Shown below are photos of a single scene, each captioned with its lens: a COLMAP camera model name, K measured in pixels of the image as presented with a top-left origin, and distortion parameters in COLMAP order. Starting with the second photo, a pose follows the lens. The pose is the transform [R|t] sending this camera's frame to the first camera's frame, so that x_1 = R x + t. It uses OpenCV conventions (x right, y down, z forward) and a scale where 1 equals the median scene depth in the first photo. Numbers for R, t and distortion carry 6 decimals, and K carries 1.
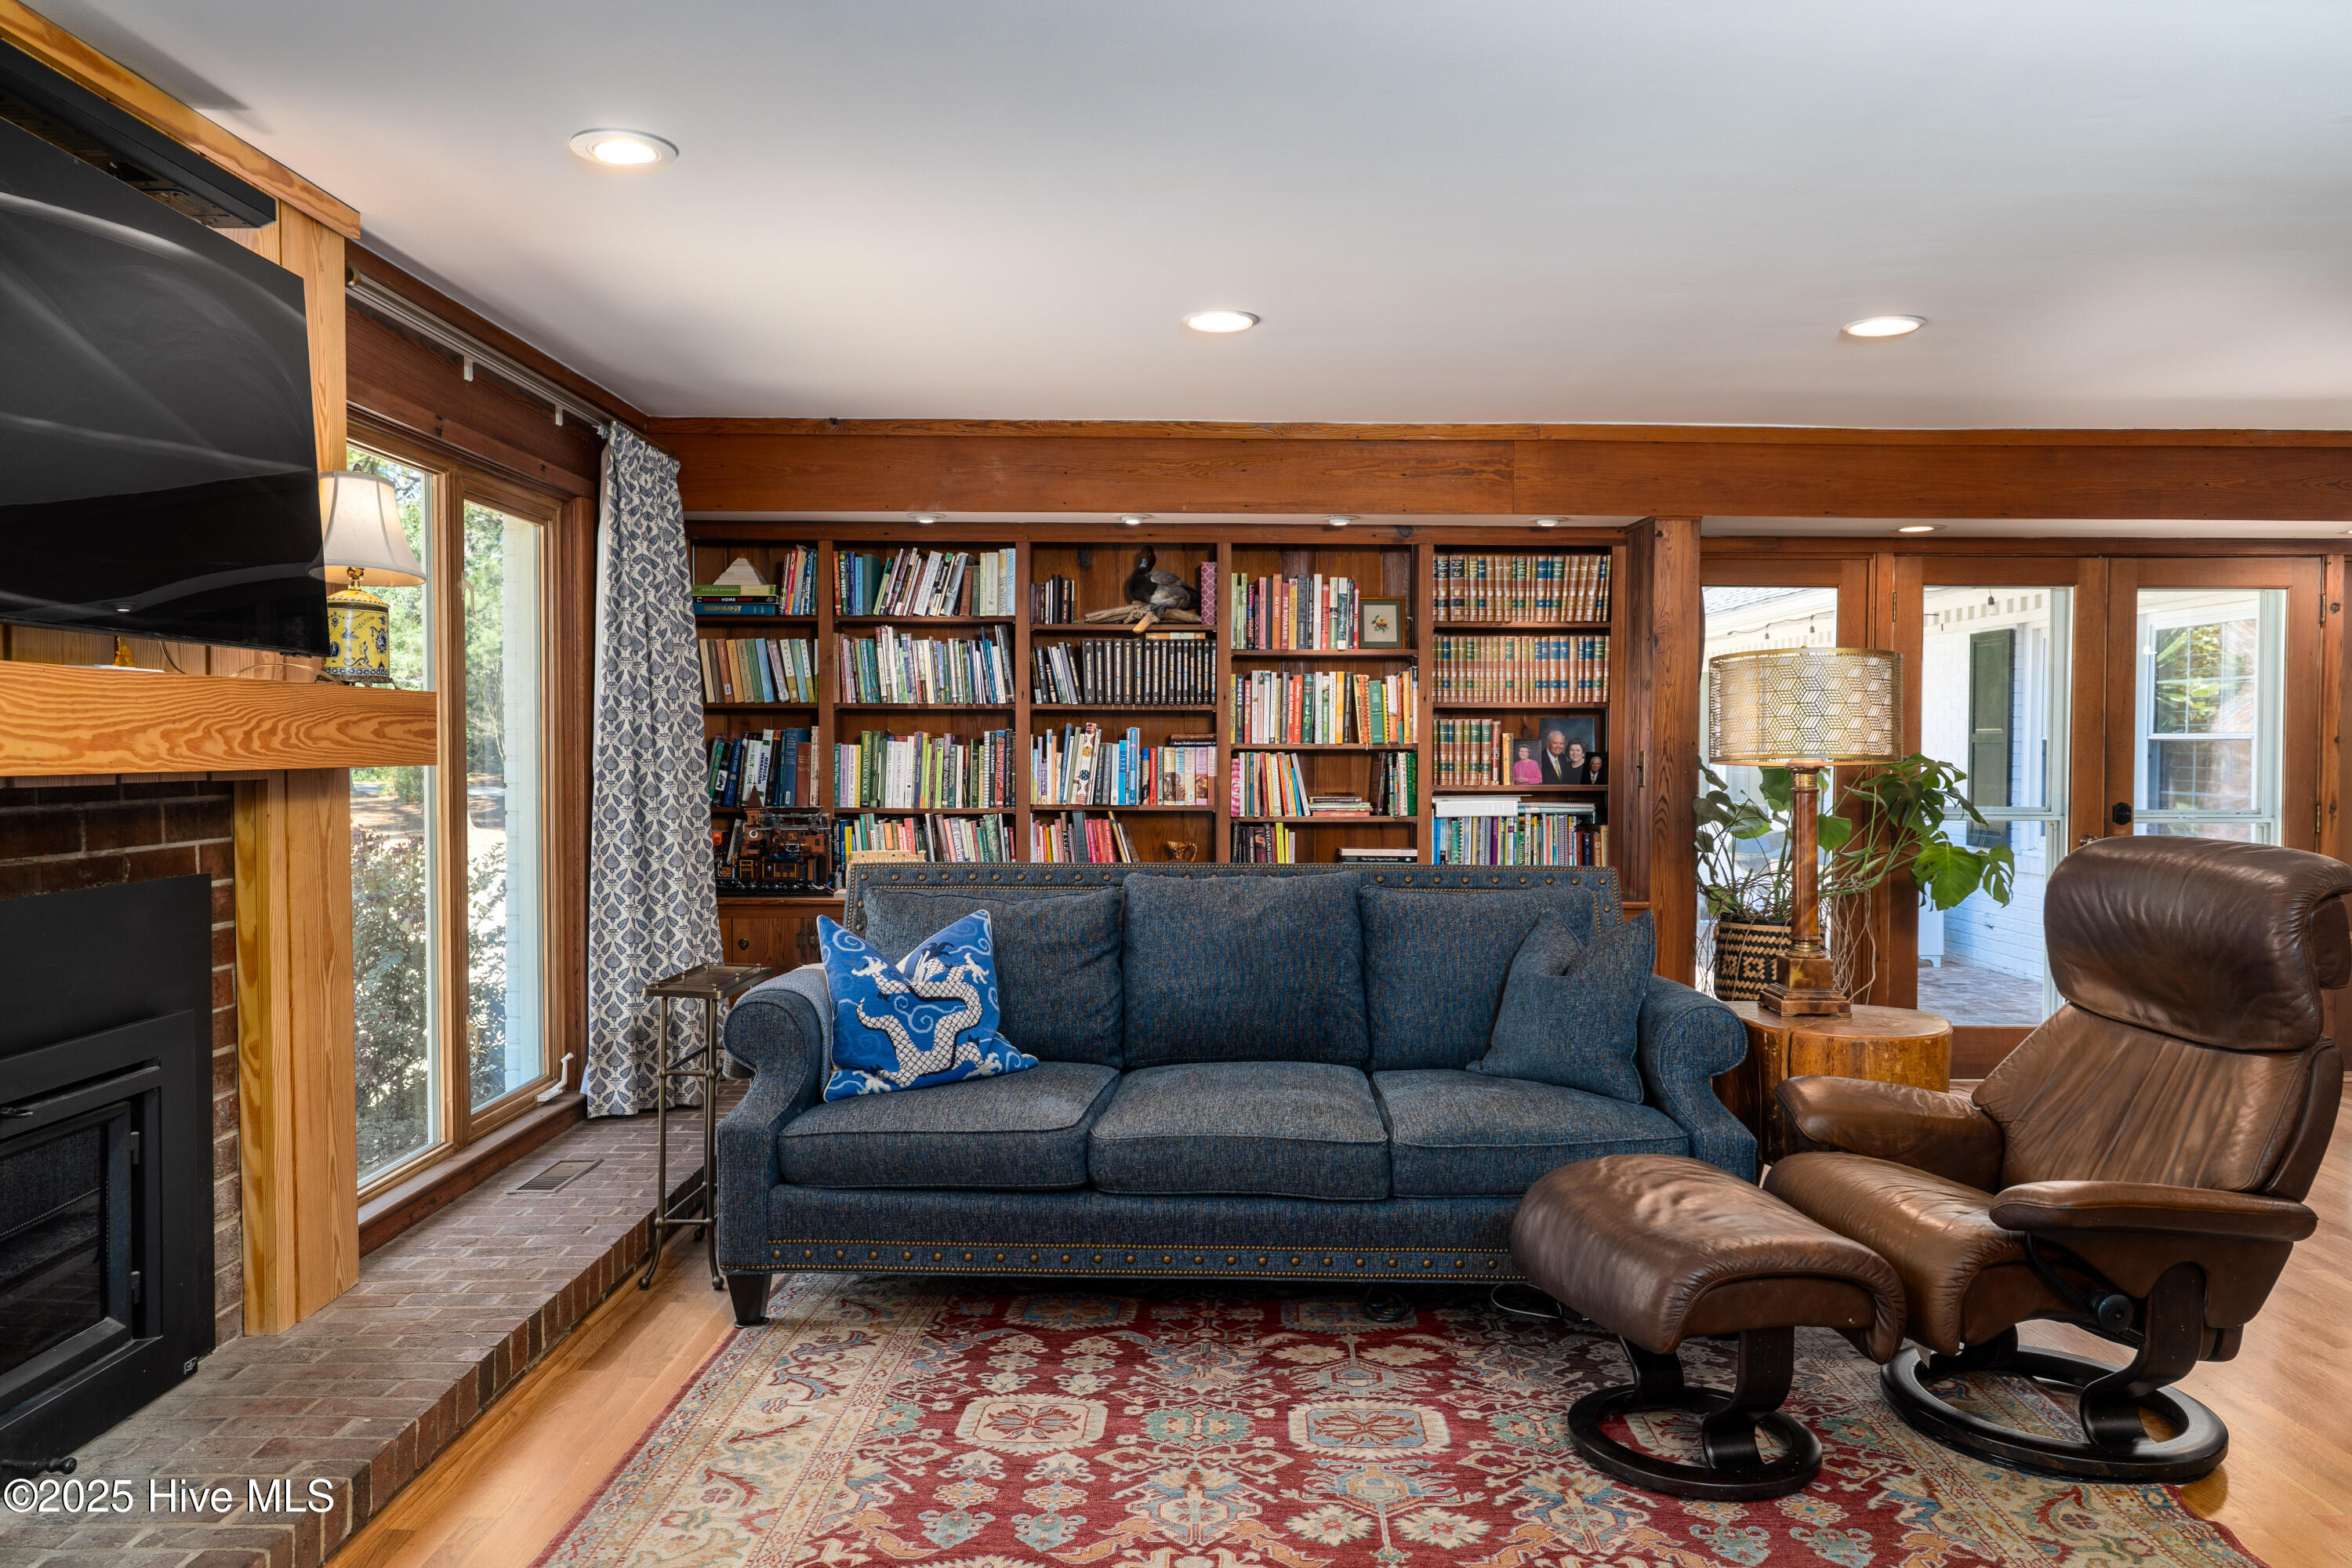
lens RADIAL K [[1626.6, 0, 1192.2], [0, 1626.6, 781.6], [0, 0, 1]] dist [-0.000497, 0.000345]
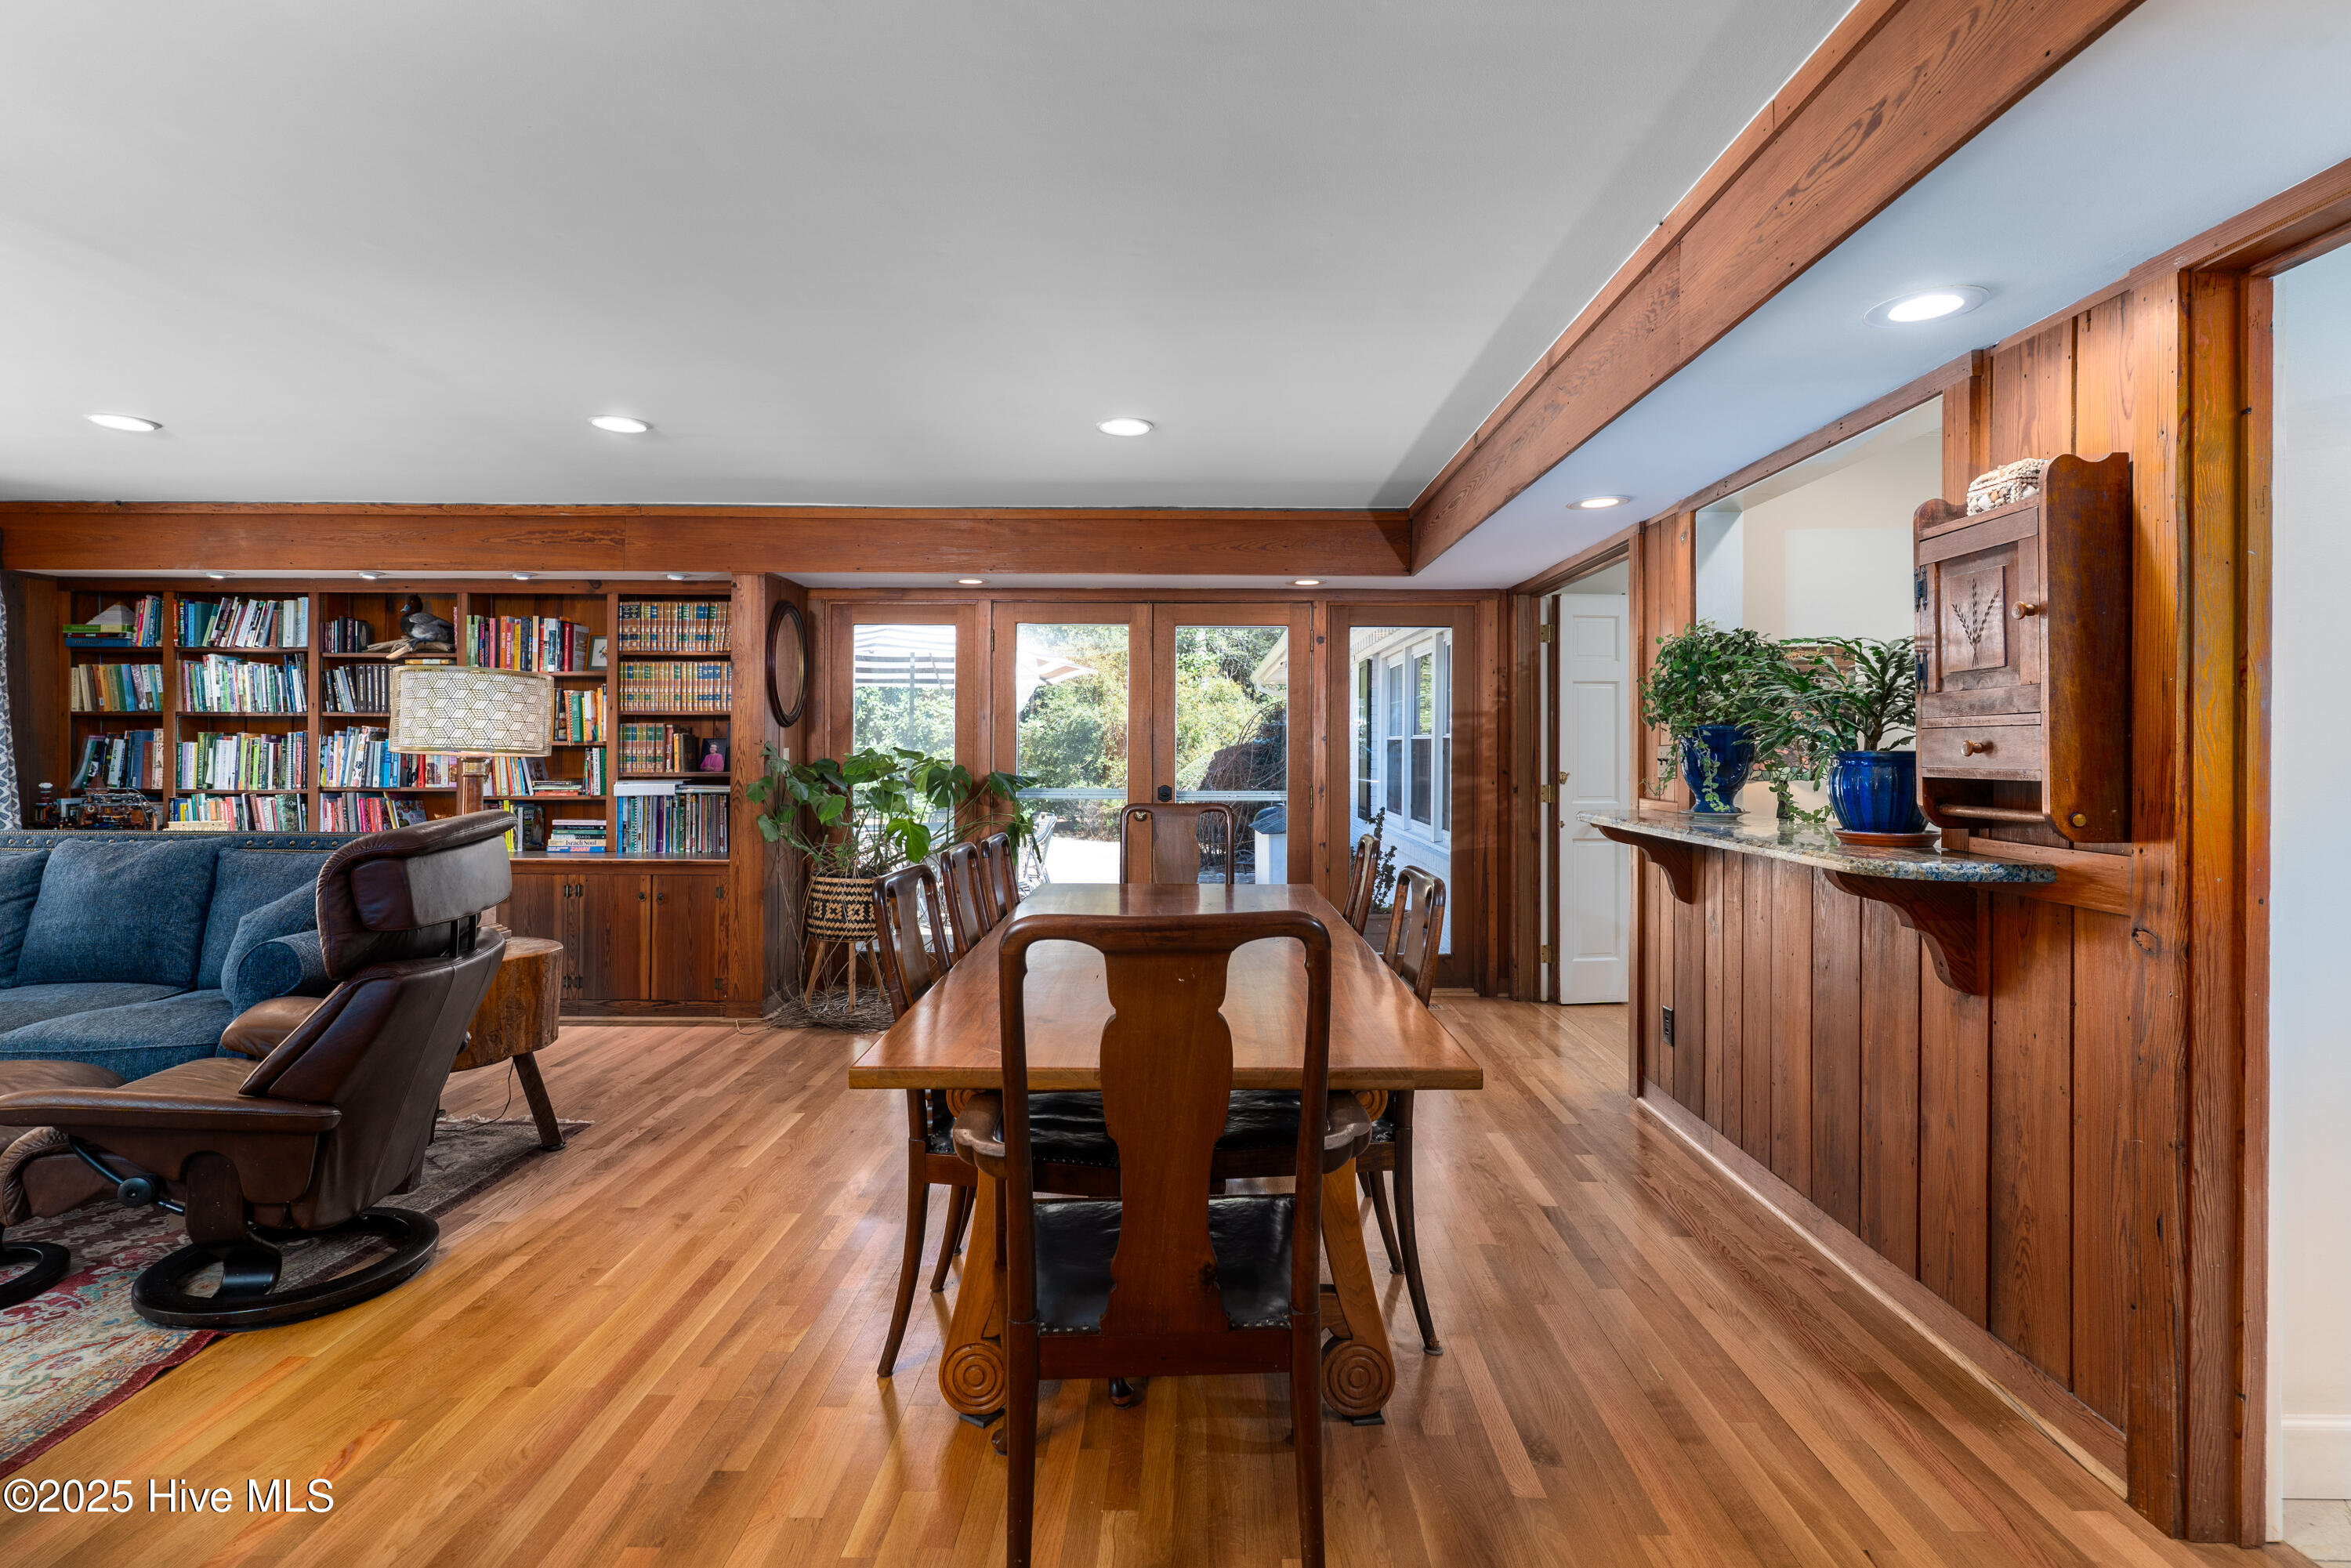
lens RADIAL K [[1149.4, 0, 1186.6], [0, 1149.4, 749.0], [0, 0, 1]] dist [0.005680, -0.001707]
pose [[0.999888, -0.000212, -0.014955, 0.636211], [-0.000079, 0.999811, -0.019416, 0.001339], [0.014956, 0.019415, 0.999700, 0.054883]]
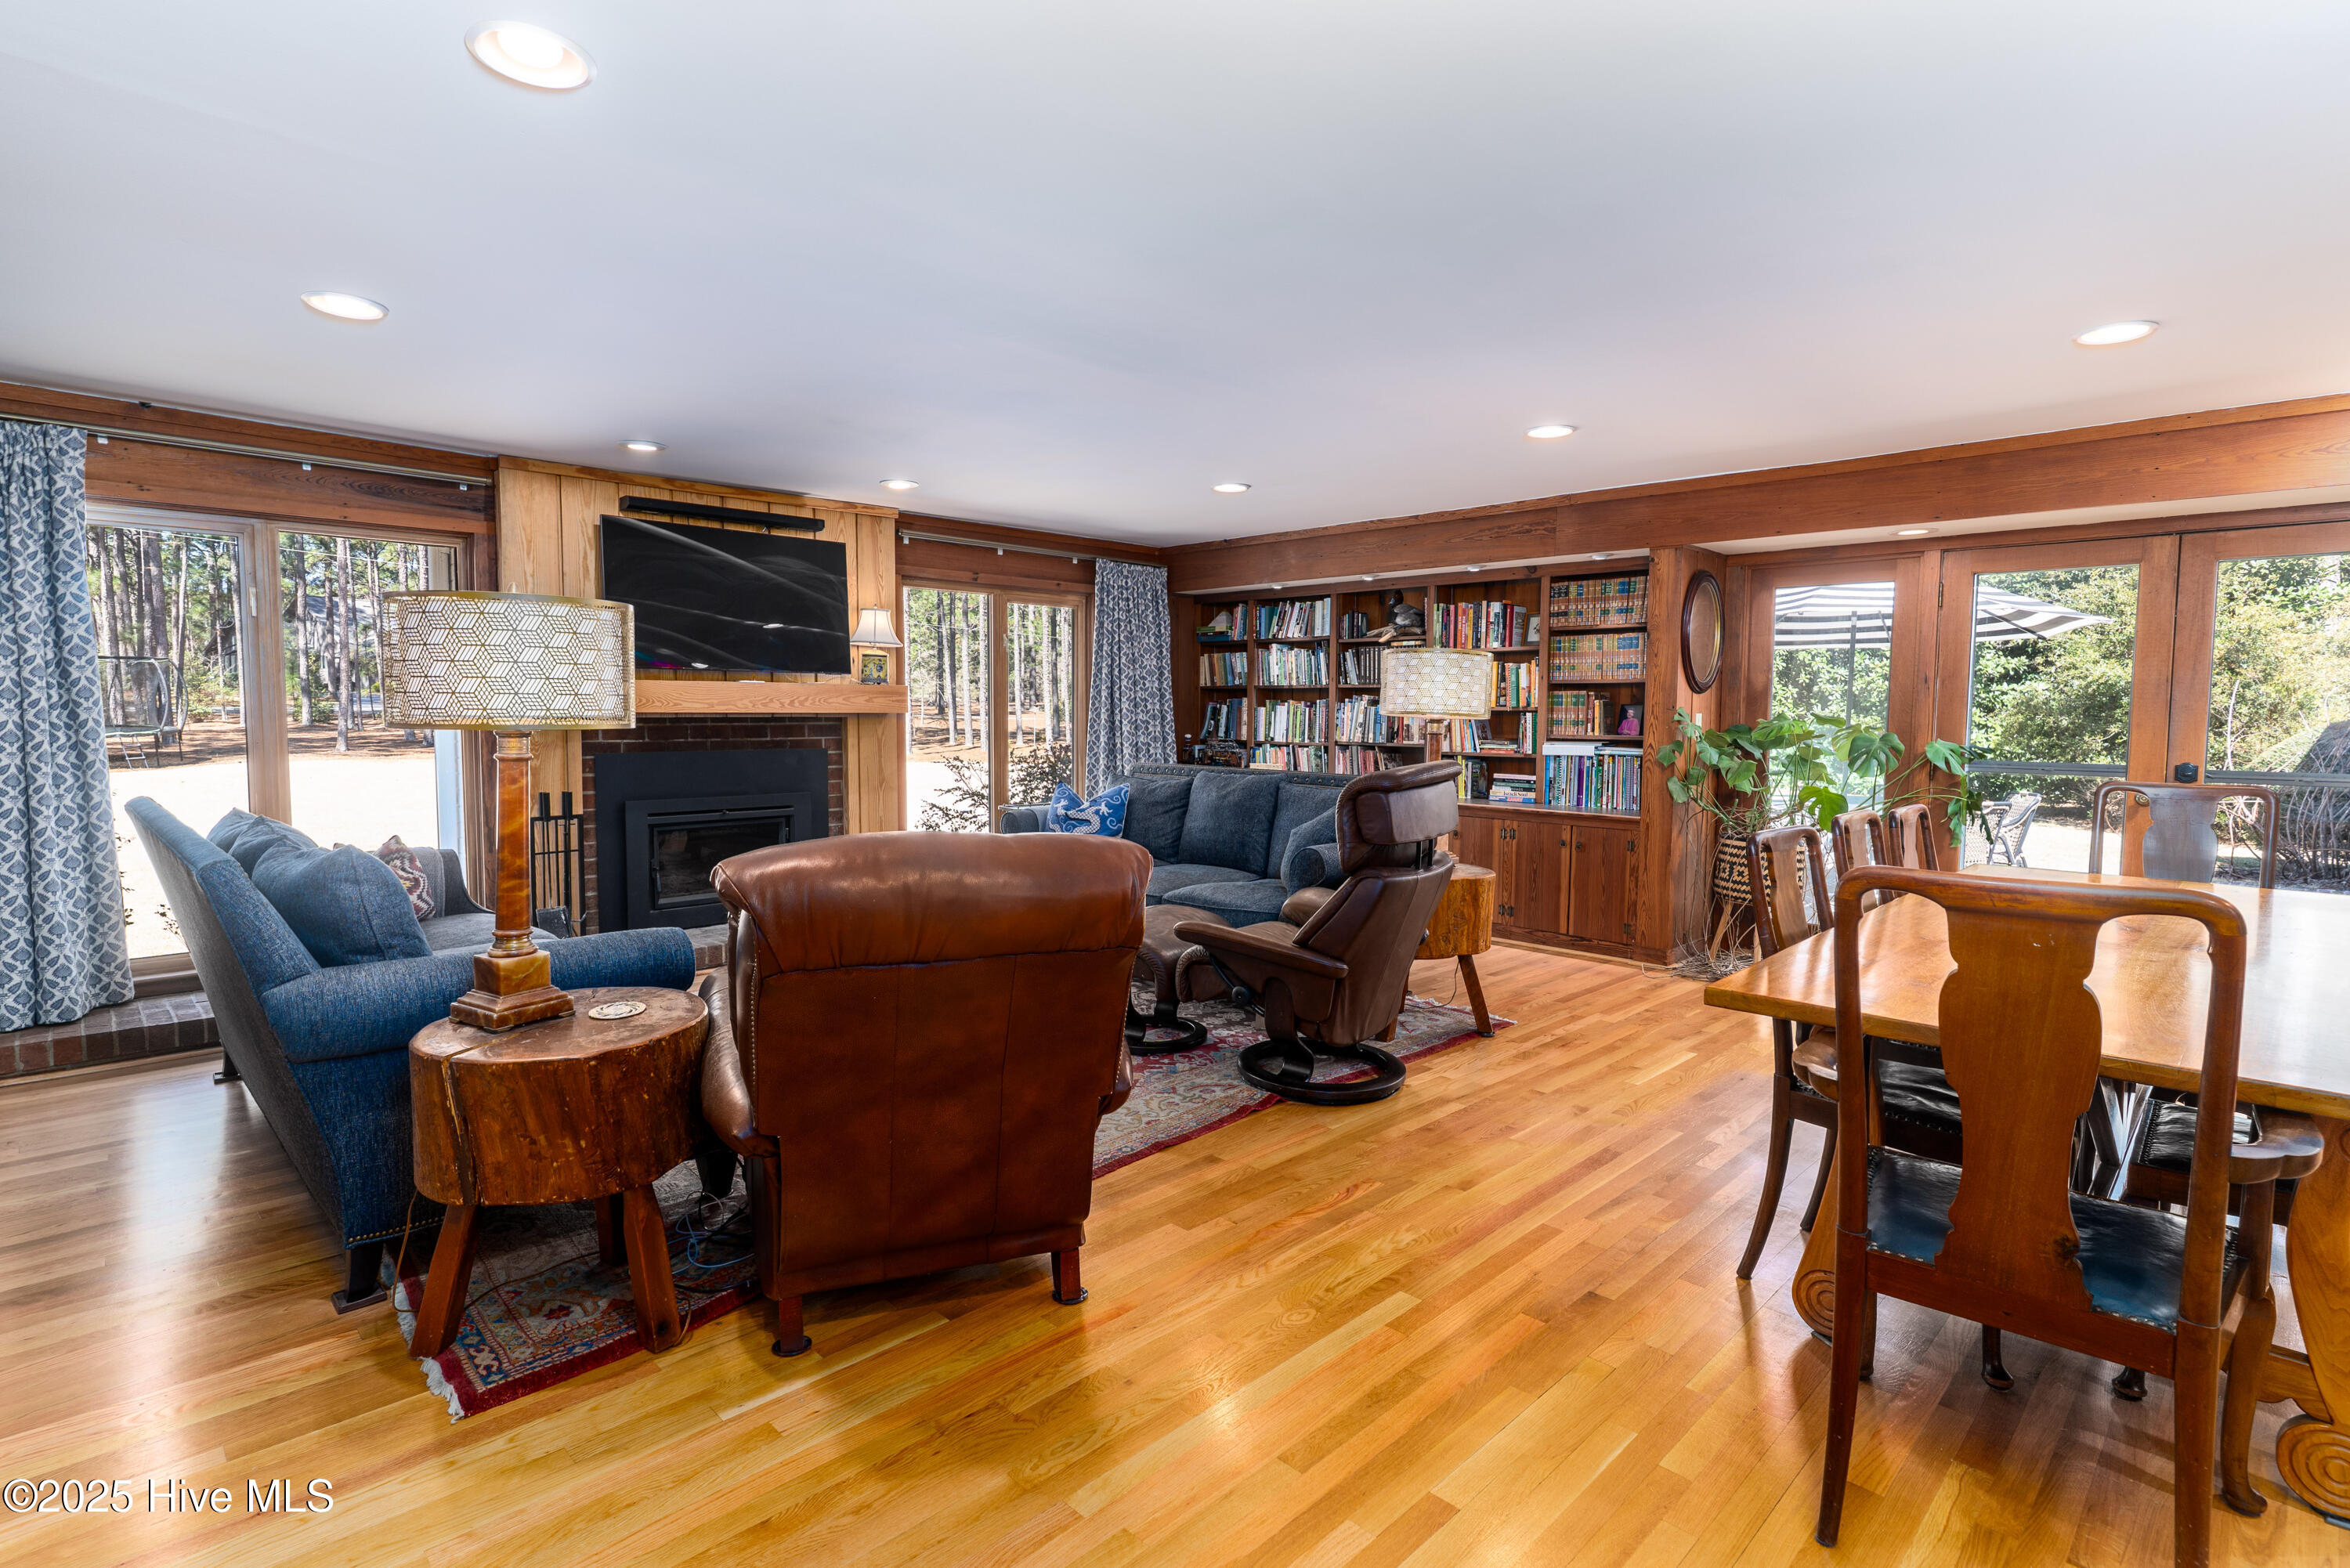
lens RADIAL K [[1148.8, 0, 1176.6], [0, 1148.8, 767.0], [0, 0, 1]] dist [0.005680, -0.001707]
pose [[0.700280, 0.038197, -0.712846, 0.680784], [-0.019977, 0.999225, 0.033917, 0.003303], [0.713589, -0.009511, 0.700500, -0.007803]]
